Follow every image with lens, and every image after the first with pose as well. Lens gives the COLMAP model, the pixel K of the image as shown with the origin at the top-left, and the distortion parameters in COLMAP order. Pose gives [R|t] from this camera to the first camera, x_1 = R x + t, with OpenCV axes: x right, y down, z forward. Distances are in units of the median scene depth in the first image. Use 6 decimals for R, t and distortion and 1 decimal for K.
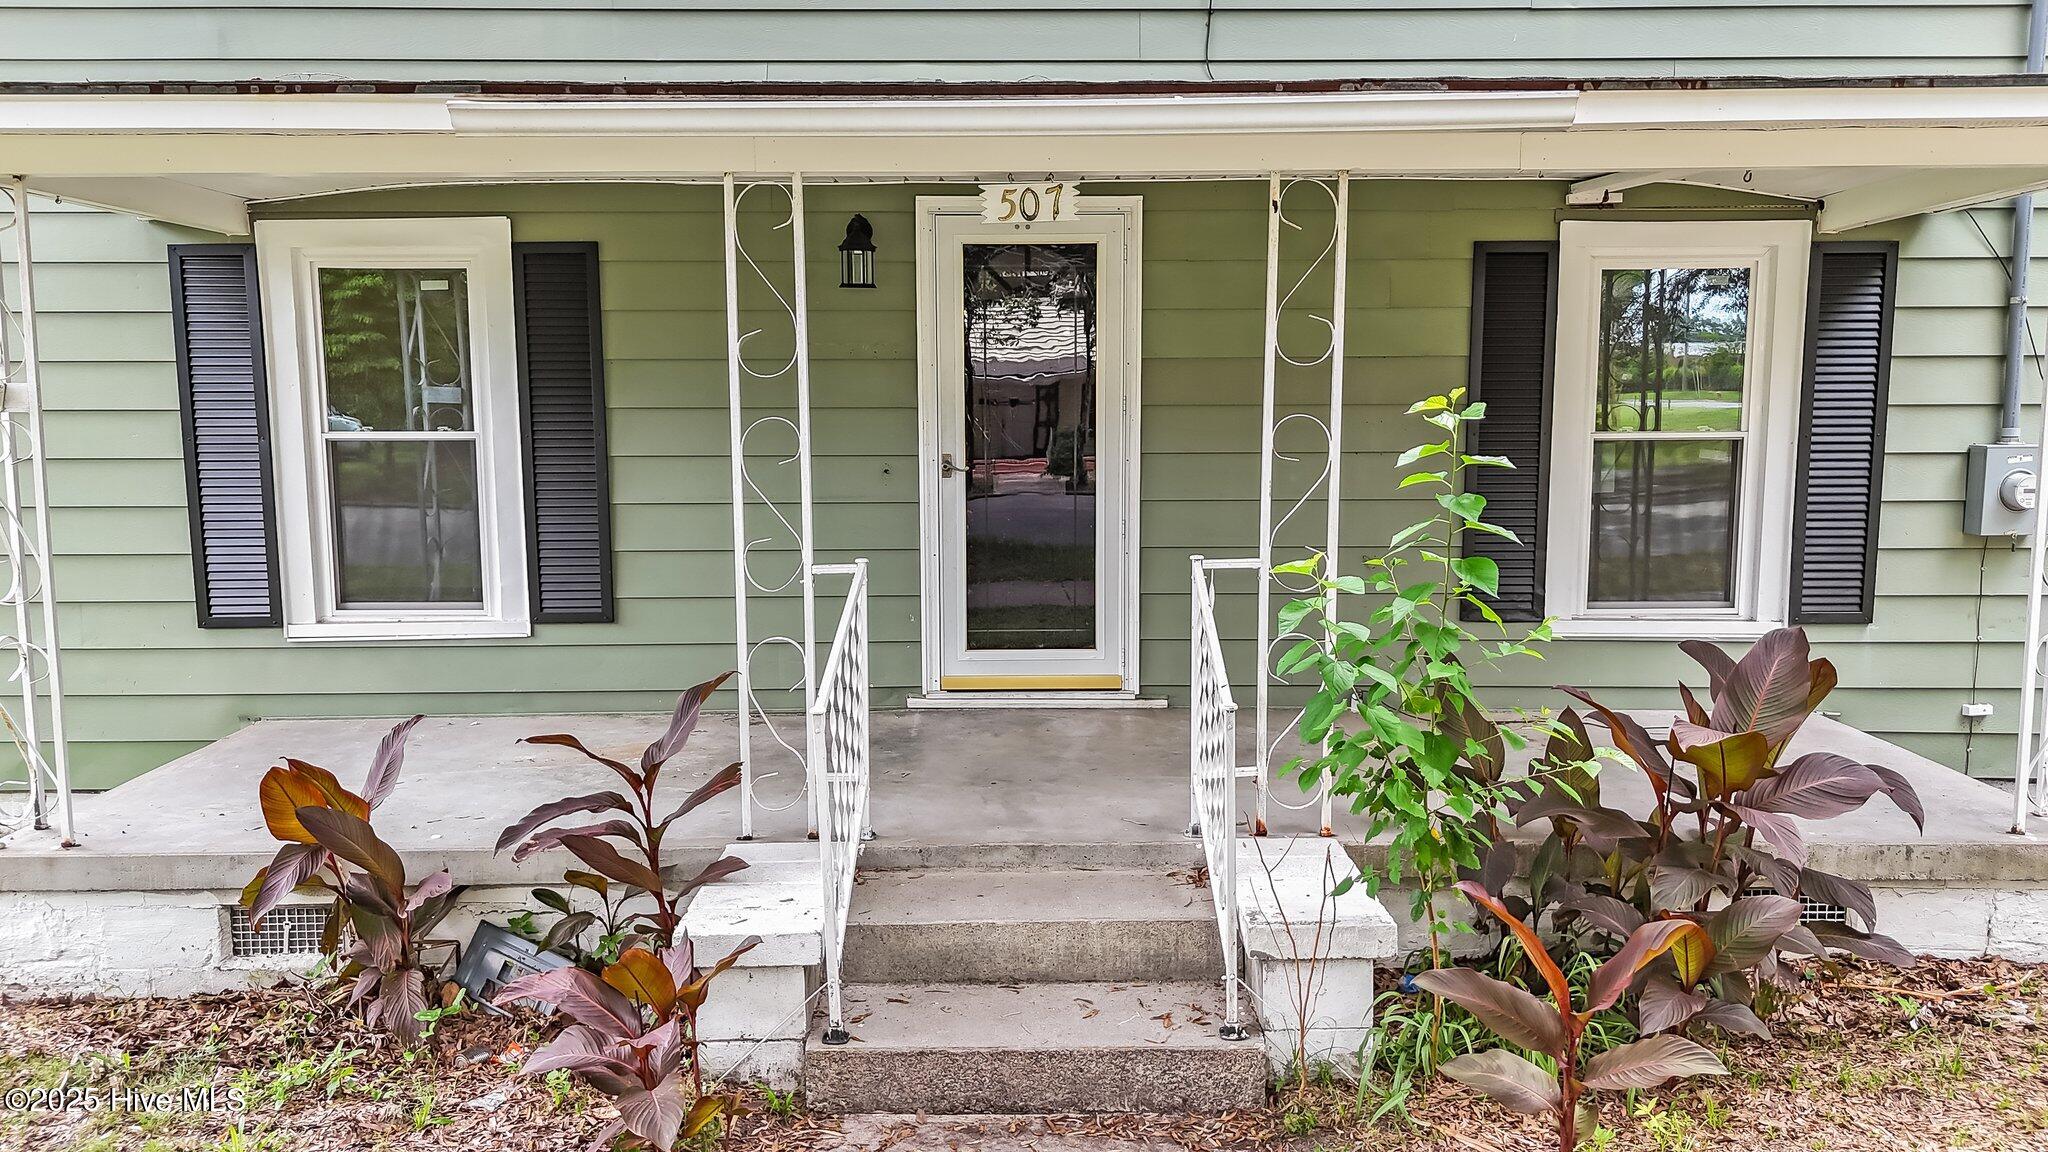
lens RADIAL K [[1531.1, 0, 1026.6], [0, 1531.1, 538.2], [0, 0, 1]] dist [0.049665, -0.001328]
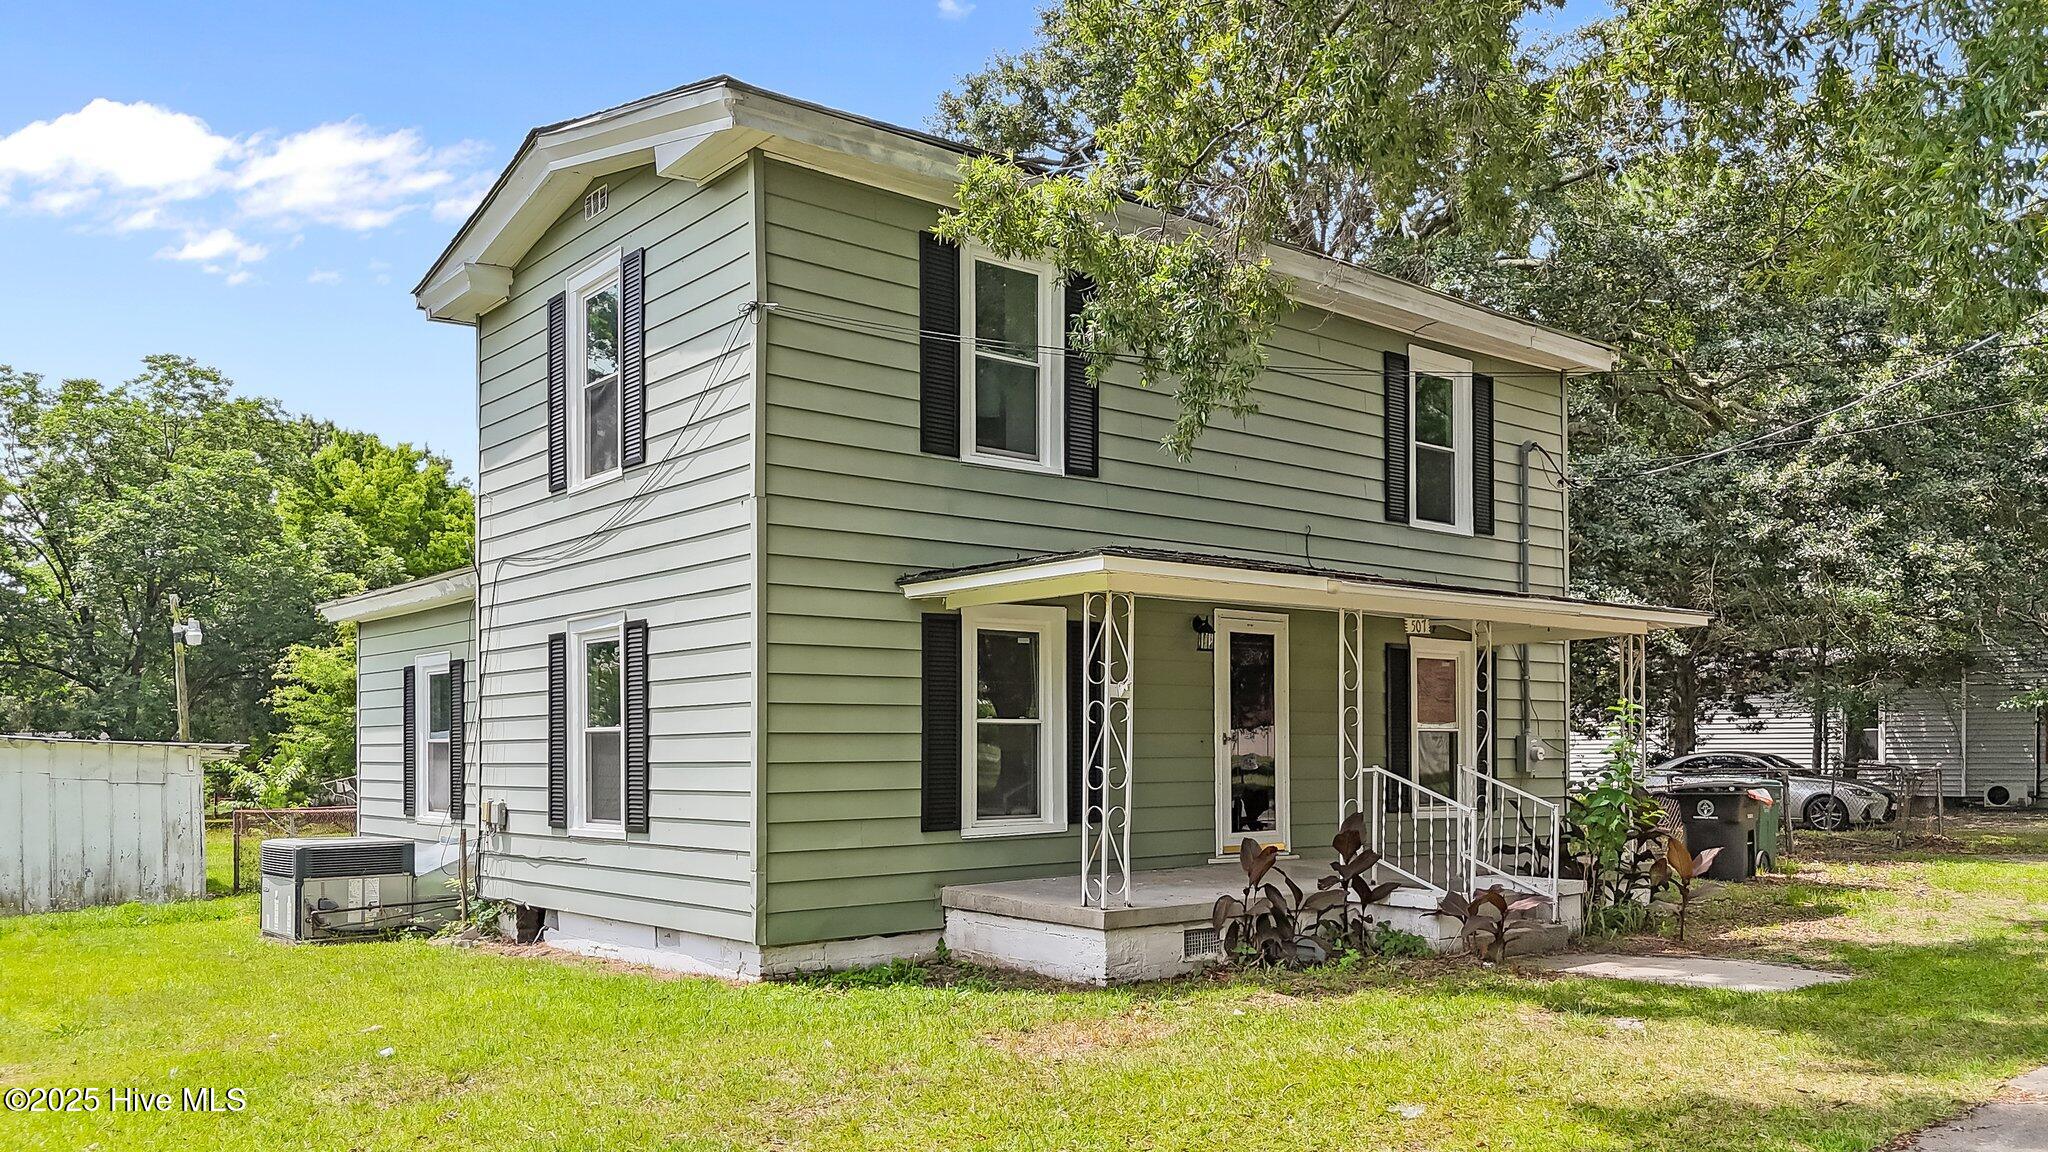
lens RADIAL K [[1526.3, 0, 1010.7], [0, 1526.3, 571.6], [0, 0, 1]] dist [0.007238, -0.000313]
pose [[0.787478, 0.074524, 0.611821, -1.558109], [0.054713, 0.980292, -0.189827, 0.104893], [-0.613909, 0.182960, 0.767881, -0.424555]]
